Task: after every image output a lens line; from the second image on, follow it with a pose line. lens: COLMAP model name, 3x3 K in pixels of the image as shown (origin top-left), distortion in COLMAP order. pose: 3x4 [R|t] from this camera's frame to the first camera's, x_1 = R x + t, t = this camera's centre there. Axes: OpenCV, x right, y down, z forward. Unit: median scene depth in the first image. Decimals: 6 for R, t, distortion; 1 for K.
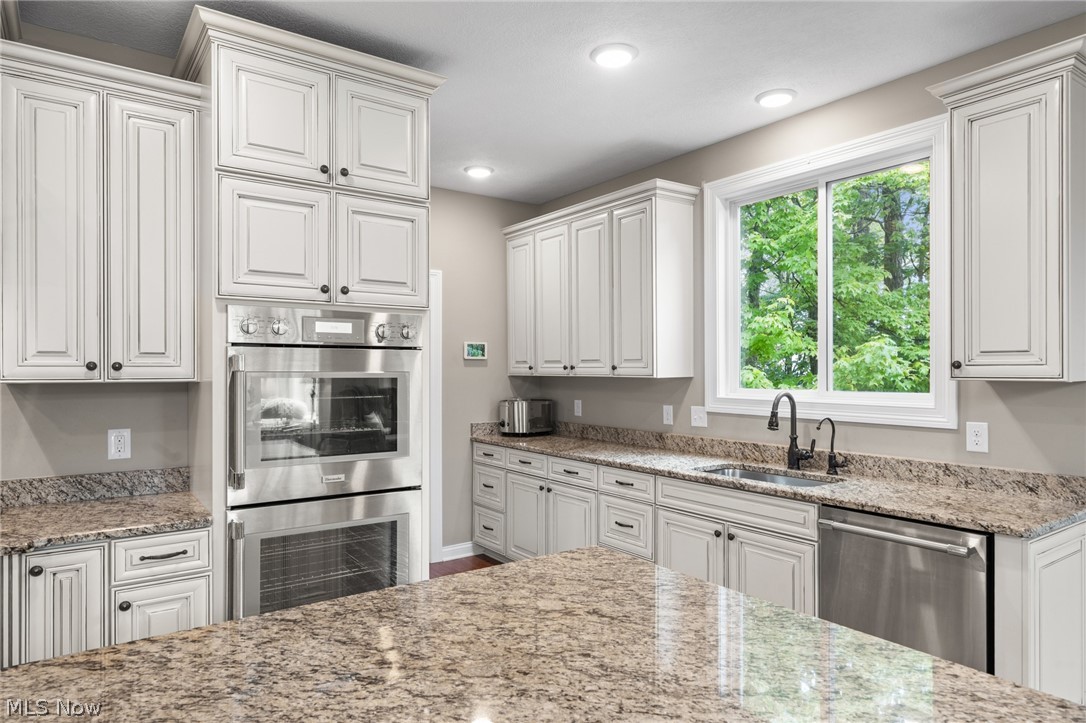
lens RADIAL K [[652.2, 0, 542.8], [0, 652.2, 367.9], [0, 0, 1]] dist [-0.000881, 0.001779]
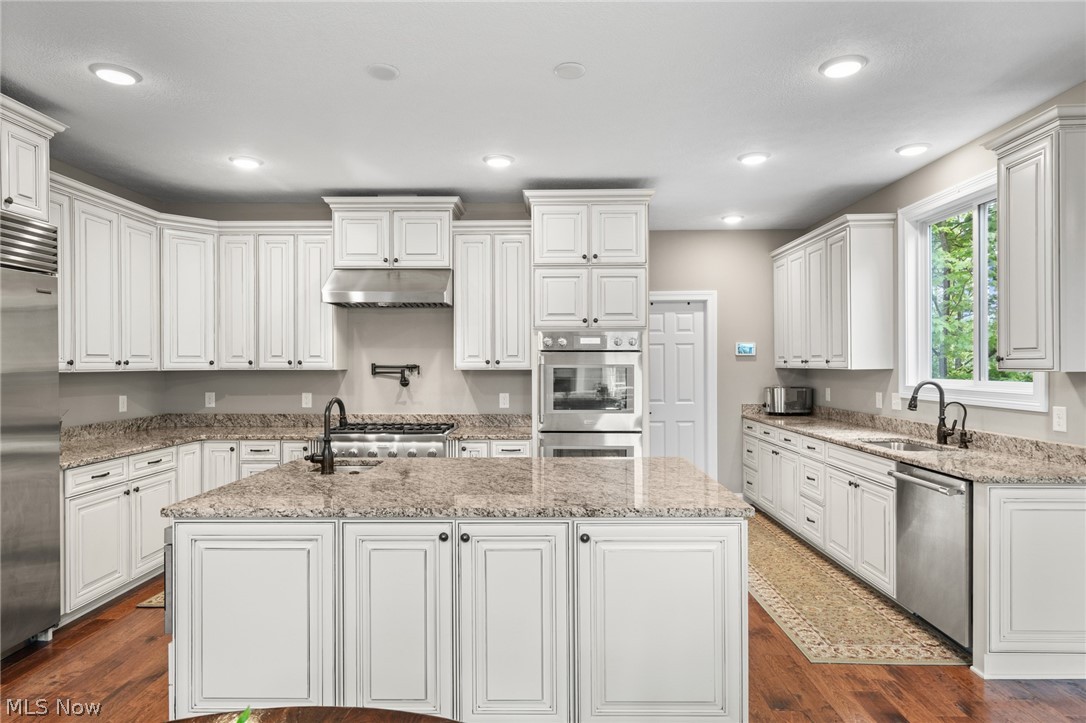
lens RADIAL K [[637.6, 0, 543.0], [0, 637.6, 361.5], [0, 0, 1]] dist [0.000185, 0.000427]
pose [[0.804073, -0.003911, -0.594518, 0.497864], [0.003476, 0.999992, -0.001877, -0.000033], [0.594521, -0.000558, 0.804080, -0.412793]]
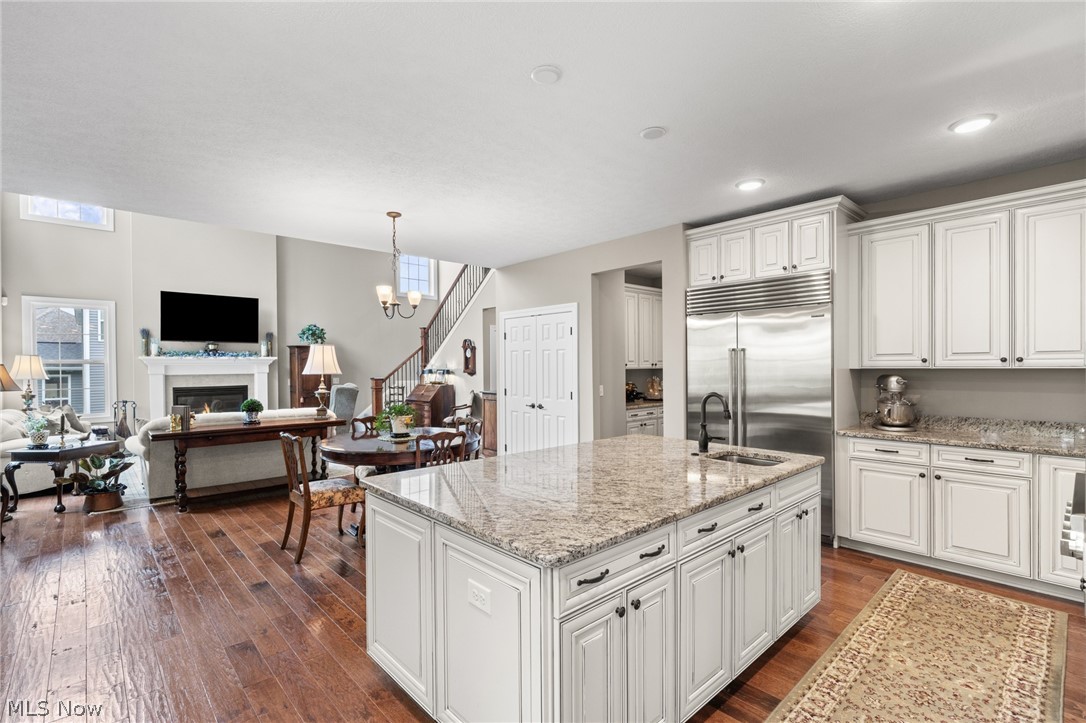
lens RADIAL K [[499.0, 0, 543.3], [0, 499.0, 365.7], [0, 0, 1]] dist [0.011001, -0.000142]
pose [[-0.992026, 0.009137, -0.125703, 0.103278], [0.009151, 0.999958, 0.000473, 0.000470], [0.125702, -0.000681, -0.992068, 0.990096]]
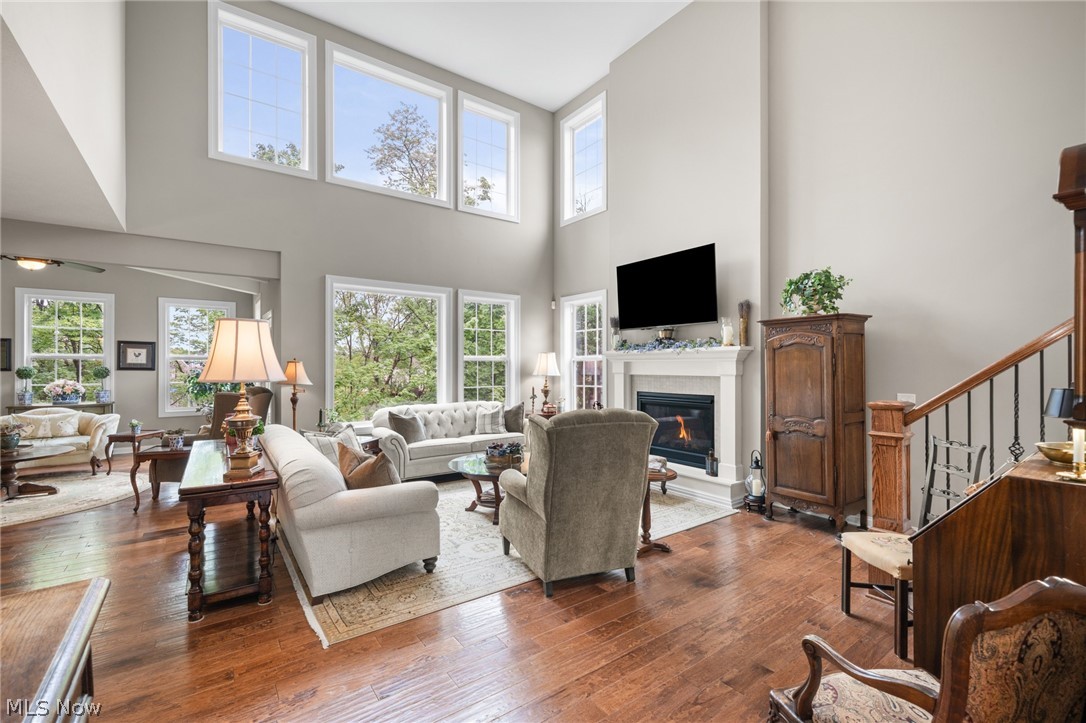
lens RADIAL K [[470.2, 0, 542.3], [0, 470.2, 367.5], [0, 0, 1]] dist [-0.001156, -0.000098]
pose [[-0.003607, -0.003443, 0.999988, -0.151132], [0.000554, 0.999994, 0.003445, -0.001641], [-0.999993, 0.000566, -0.003605, -1.432920]]
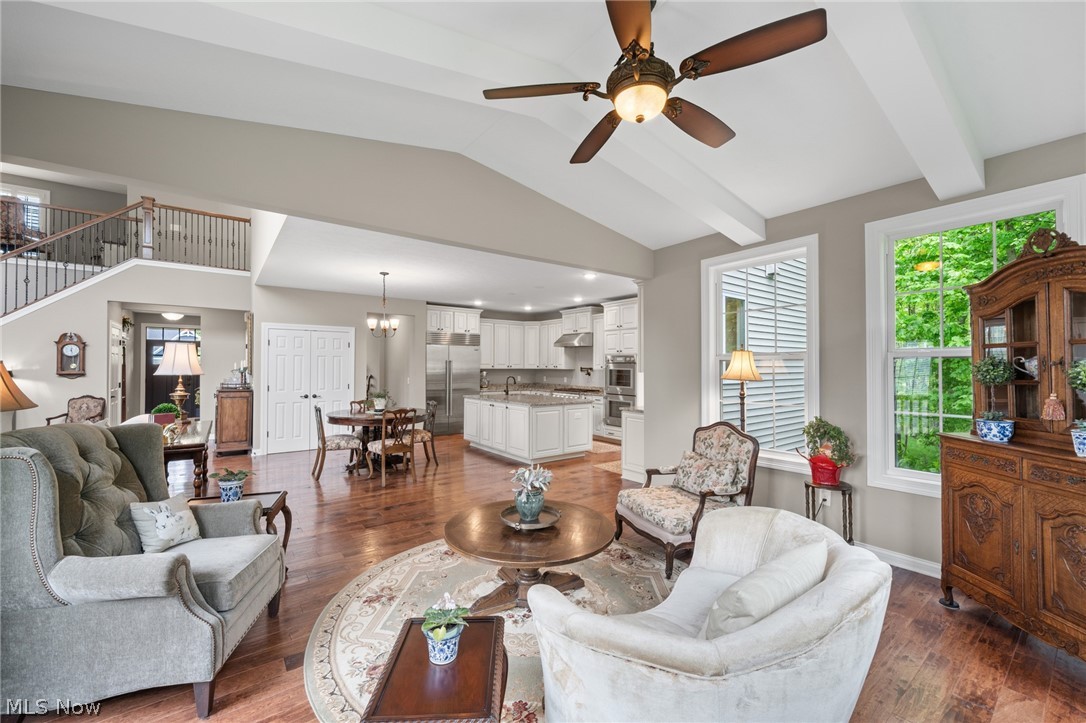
lens RADIAL K [[437.7, 0, 543.0], [0, 437.7, 361.5], [0, 0, 1]] dist [0.001299, 0.000375]
pose [[0.022278, -0.009371, -0.999708, 2.190353], [-0.002272, 0.999953, -0.009424, -0.008845], [0.999749, 0.002482, 0.022255, 0.288558]]
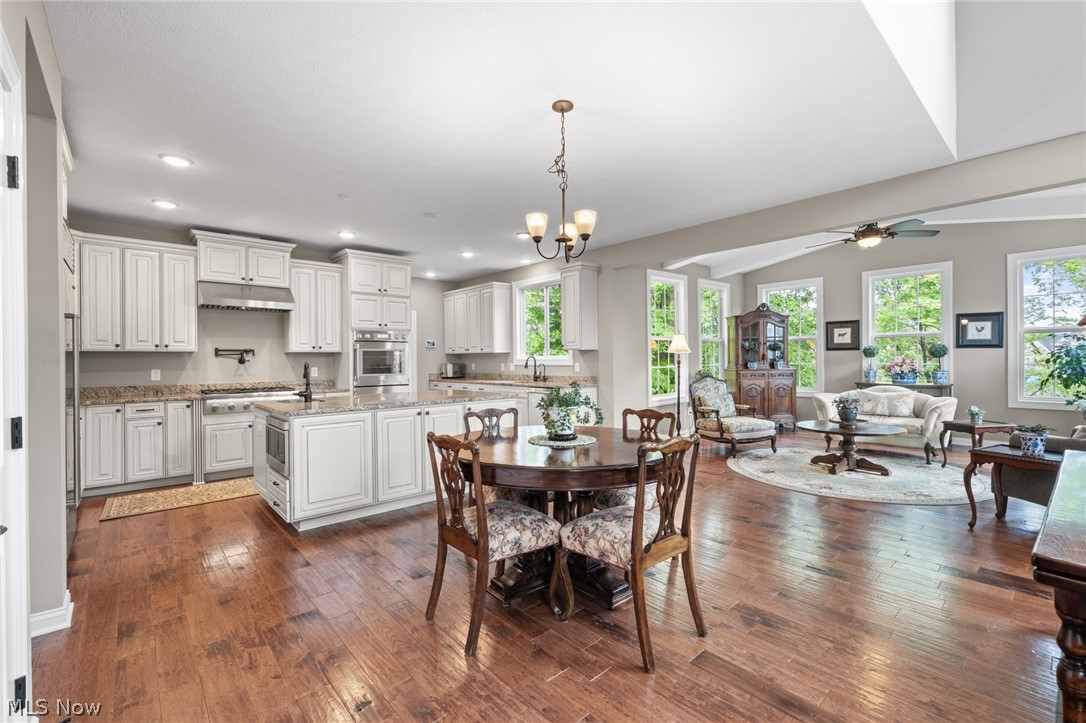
lens RADIAL K [[469.1, 0, 543.3], [0, 469.1, 357.0], [0, 0, 1]] dist [-0.001307, -0.000221]
pose [[0.994750, -0.008276, 0.102000, 0.202192], [0.008535, 0.999961, -0.002106, 0.045724], [-0.101978, 0.002966, 0.994782, -1.166255]]
